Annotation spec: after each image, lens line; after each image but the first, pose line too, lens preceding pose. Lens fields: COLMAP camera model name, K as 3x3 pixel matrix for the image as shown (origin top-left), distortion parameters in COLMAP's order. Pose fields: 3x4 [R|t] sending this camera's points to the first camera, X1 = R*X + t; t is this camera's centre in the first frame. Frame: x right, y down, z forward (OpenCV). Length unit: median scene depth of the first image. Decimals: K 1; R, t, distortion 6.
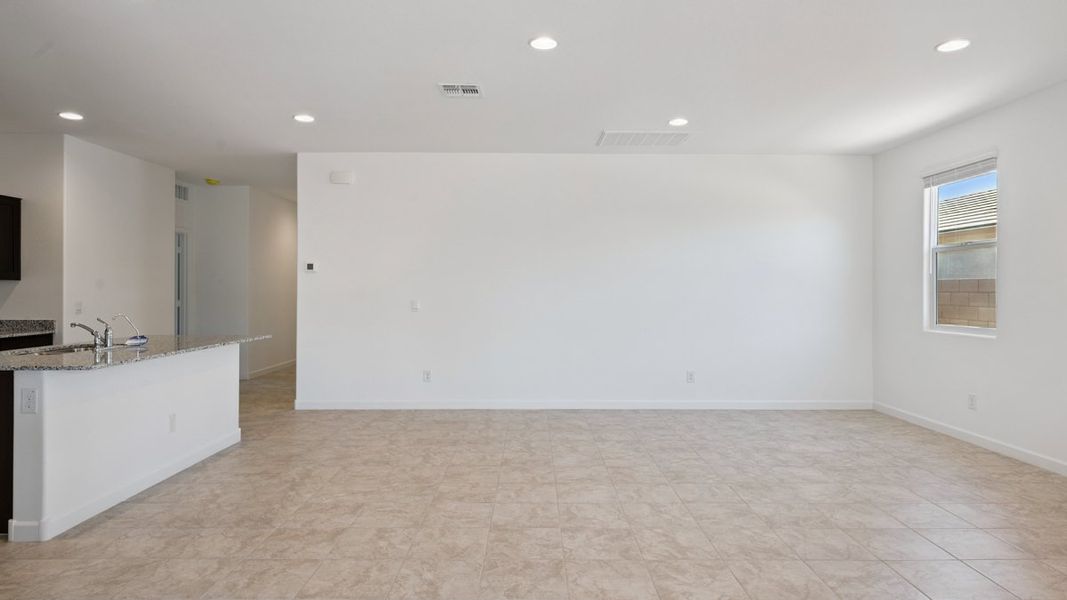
lens RADIAL K [[612.5, 0, 532.6], [0, 612.5, 302.8], [0, 0, 1]] dist [0.002833, 0.000384]
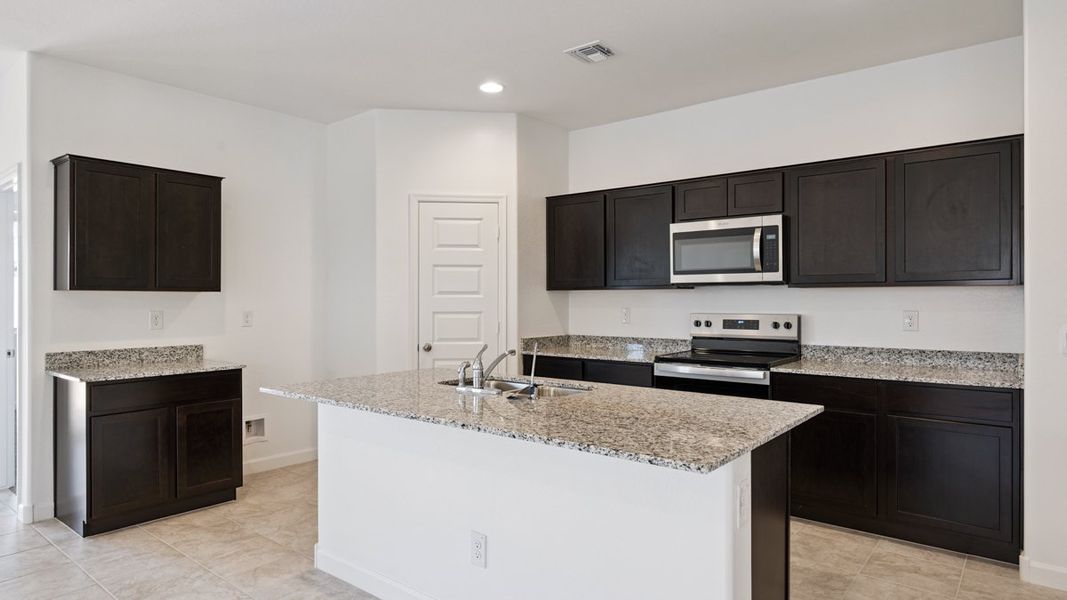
lens RADIAL K [[616.9, 0, 537.4], [0, 616.9, 298.2], [0, 0, 1]] dist [-0.002378, -0.000059]
pose [[-0.631481, -0.002921, -0.775386, -0.246032], [-0.014283, 0.999867, 0.007866, -0.038523], [0.775260, 0.016042, -0.631438, 1.720711]]
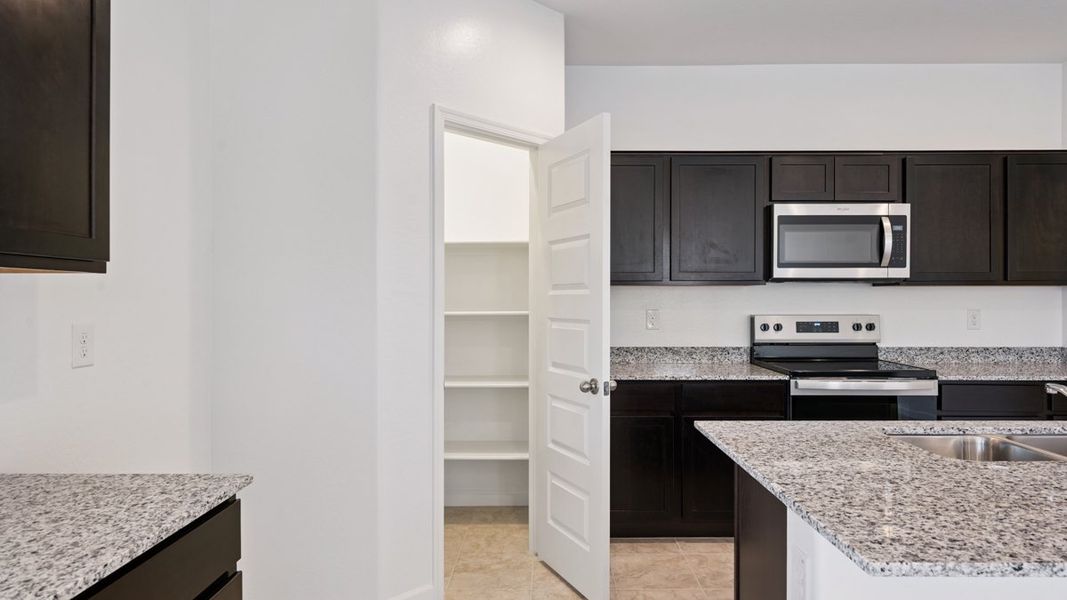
lens RADIAL K [[616.9, 0, 537.4], [0, 616.9, 298.2], [0, 0, 1]] dist [-0.002378, -0.000059]
pose [[-0.015440, -0.002498, -0.999878, -0.380345], [-0.018853, 0.999820, -0.002207, -0.020358], [0.999703, 0.018816, -0.015484, 0.757630]]
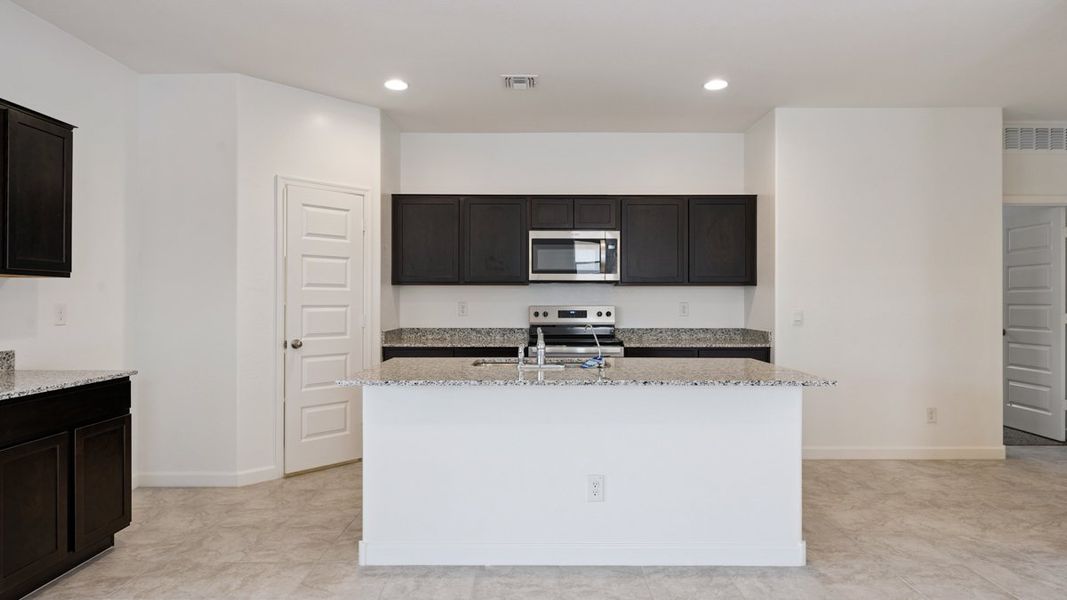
lens RADIAL K [[616.9, 0, 537.4], [0, 616.9, 298.2], [0, 0, 1]] dist [-0.002378, -0.000059]
pose [[-0.006087, -0.006035, -0.999963, 0.120252], [-0.020192, 0.999779, -0.005911, -0.010537], [0.999778, 0.020156, -0.006207, 1.161762]]
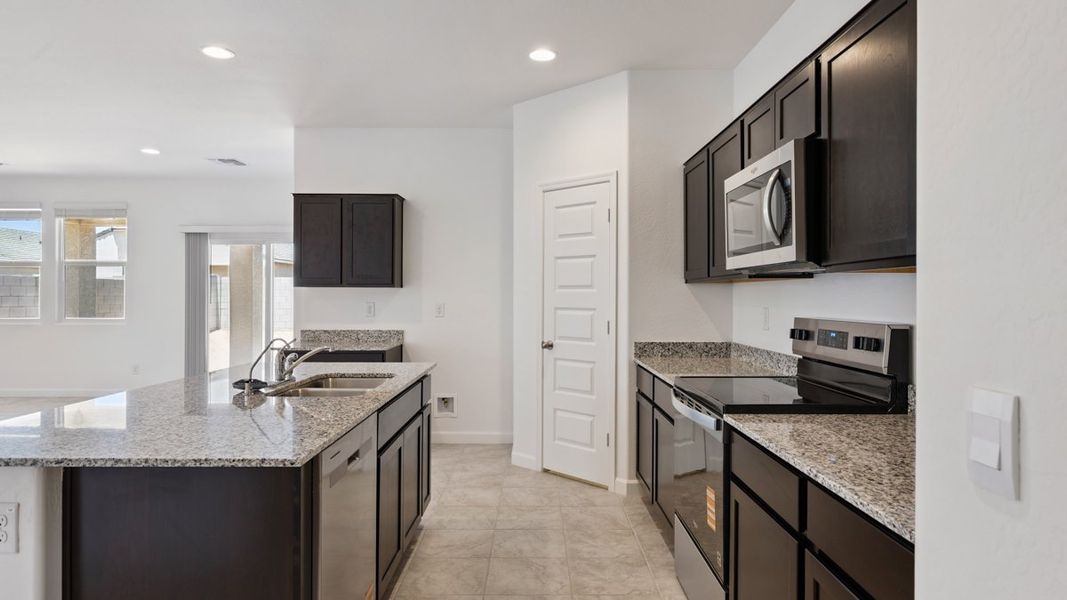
lens RADIAL K [[621.8, 0, 537.4], [0, 621.8, 293.5], [0, 0, 1]] dist [-0.001217, -0.001226]
pose [[-0.999989, -0.004712, -0.000048, -1.148721], [-0.004713, 0.999856, 0.016309, -0.044452], [-0.000029, 0.016309, -0.999867, 1.974568]]
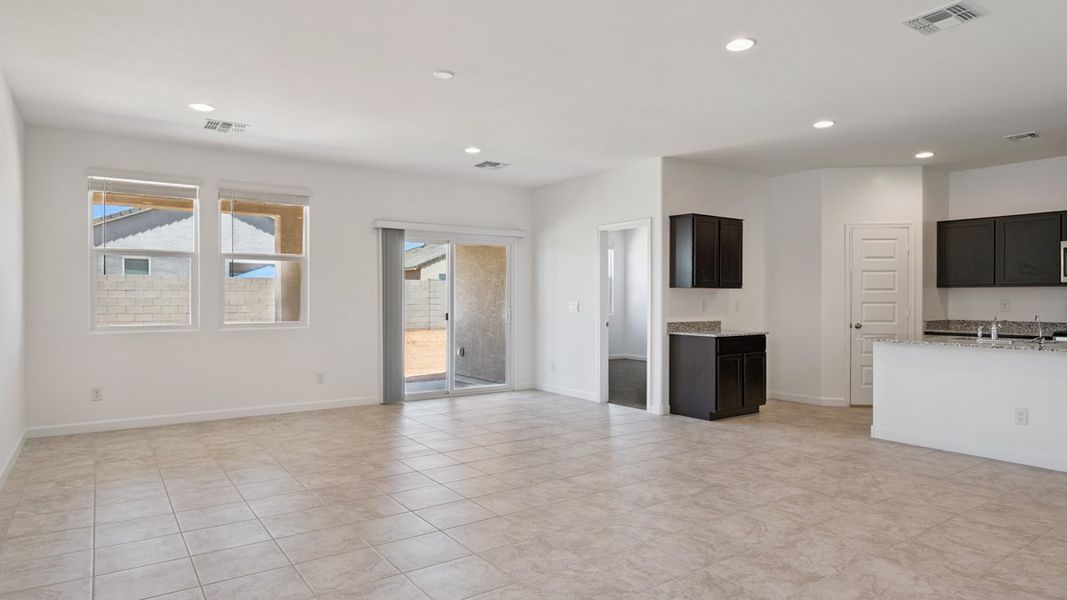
lens RADIAL K [[616.9, 0, 537.4], [0, 616.9, 298.2], [0, 0, 1]] dist [-0.002378, -0.000059]
pose [[-0.819912, -0.003887, -0.572476, 0.924910], [-0.014277, 0.999805, 0.013660, -0.019183], [0.572312, 0.019374, -0.819807, 1.742954]]
